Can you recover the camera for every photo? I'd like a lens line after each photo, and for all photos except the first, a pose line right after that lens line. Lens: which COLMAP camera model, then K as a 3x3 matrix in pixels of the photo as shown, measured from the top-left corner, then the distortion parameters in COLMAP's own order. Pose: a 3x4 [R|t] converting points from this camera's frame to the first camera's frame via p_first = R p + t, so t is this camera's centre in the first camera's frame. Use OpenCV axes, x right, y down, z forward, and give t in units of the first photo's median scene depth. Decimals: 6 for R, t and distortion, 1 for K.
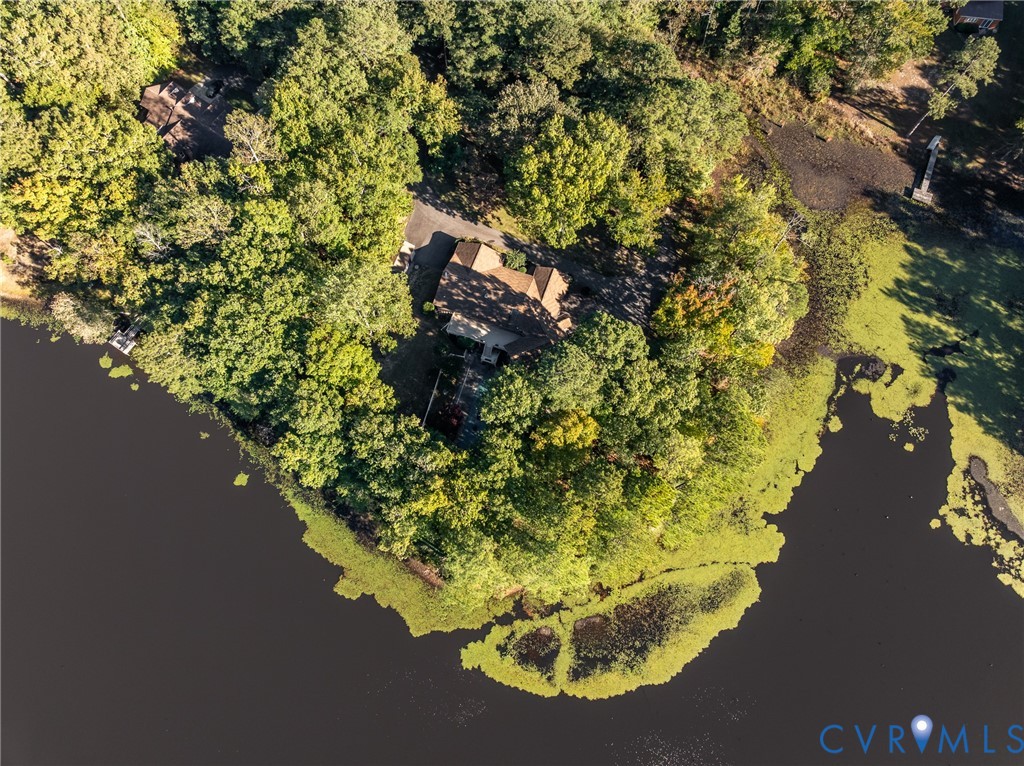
lens RADIAL K [[720.9, 0, 516.2], [0, 720.9, 378.3], [0, 0, 1]] dist [-0.051035, 0.020501]
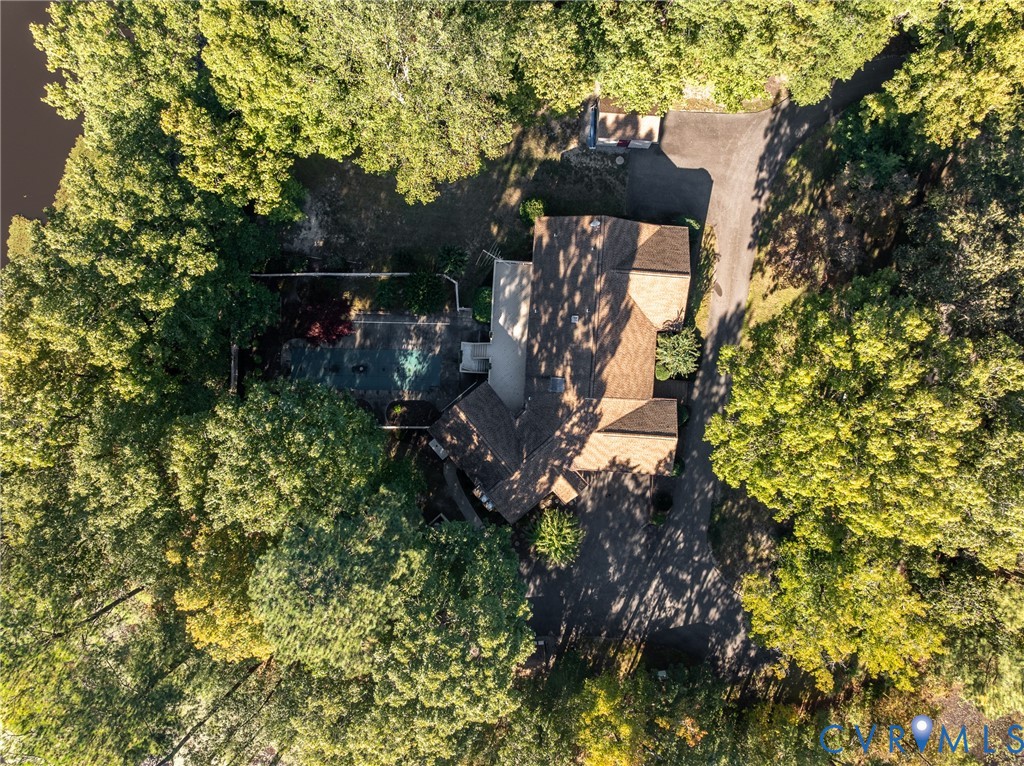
lens RADIAL K [[720.9, 0, 530.7], [0, 720.9, 375.1], [0, 0, 1]] dist [-0.051035, 0.020501]
pose [[0.268017, 0.963409, -0.003234, -0.011727], [-0.913736, 0.255259, 0.316116, -0.228177], [0.305374, -0.081770, 0.948715, 0.534722]]
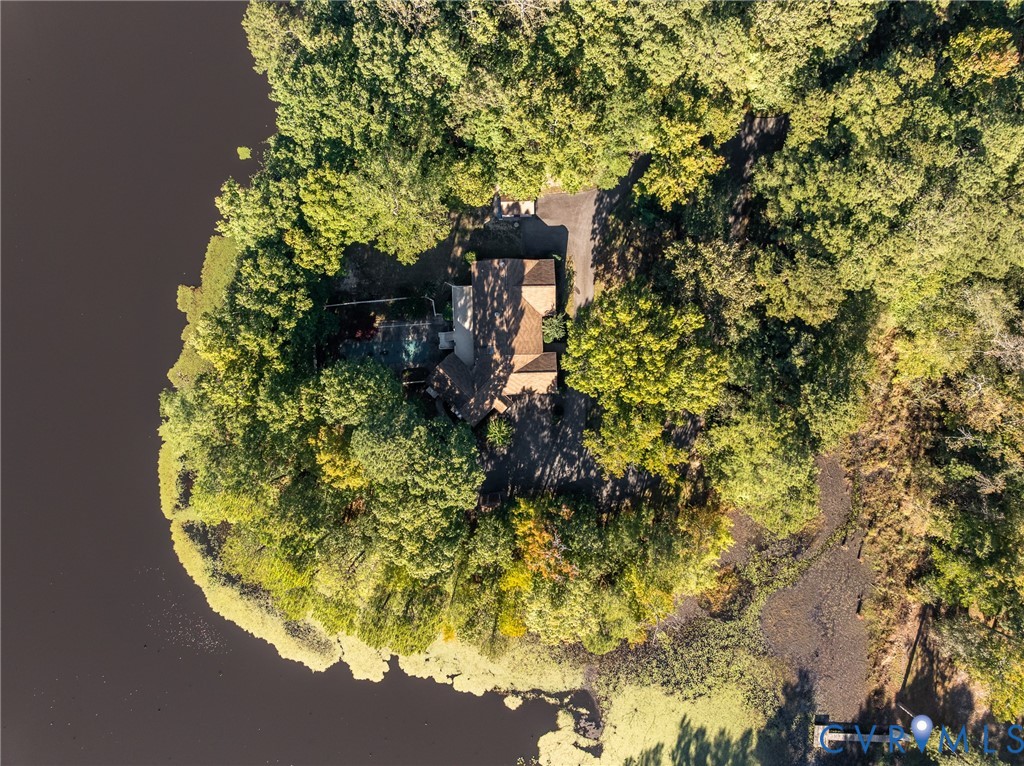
lens RADIAL K [[720.9, 0, 526.7], [0, 720.9, 378.2], [0, 0, 1]] dist [-0.051035, 0.020501]
pose [[0.354561, 0.935024, -0.004018, 0.050673], [-0.886096, 0.337373, 0.317826, -0.408698], [0.298531, -0.109129, 0.948141, 0.145707]]
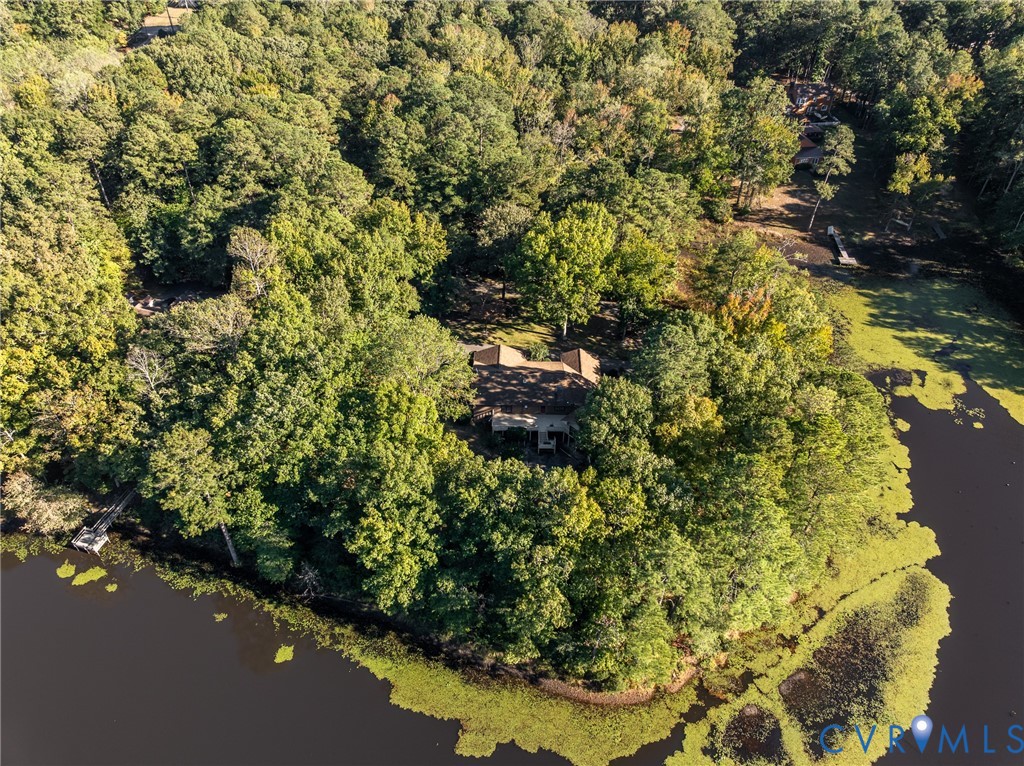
lens RADIAL K [[720.9, 0, 514.2], [0, 720.9, 379.5], [0, 0, 1]] dist [-0.051035, 0.020501]
pose [[0.949789, -0.196960, 0.243119, -0.279926], [0.291379, 0.839903, -0.457887, 0.304980], [-0.114011, 0.505736, 0.855121, 0.206831]]
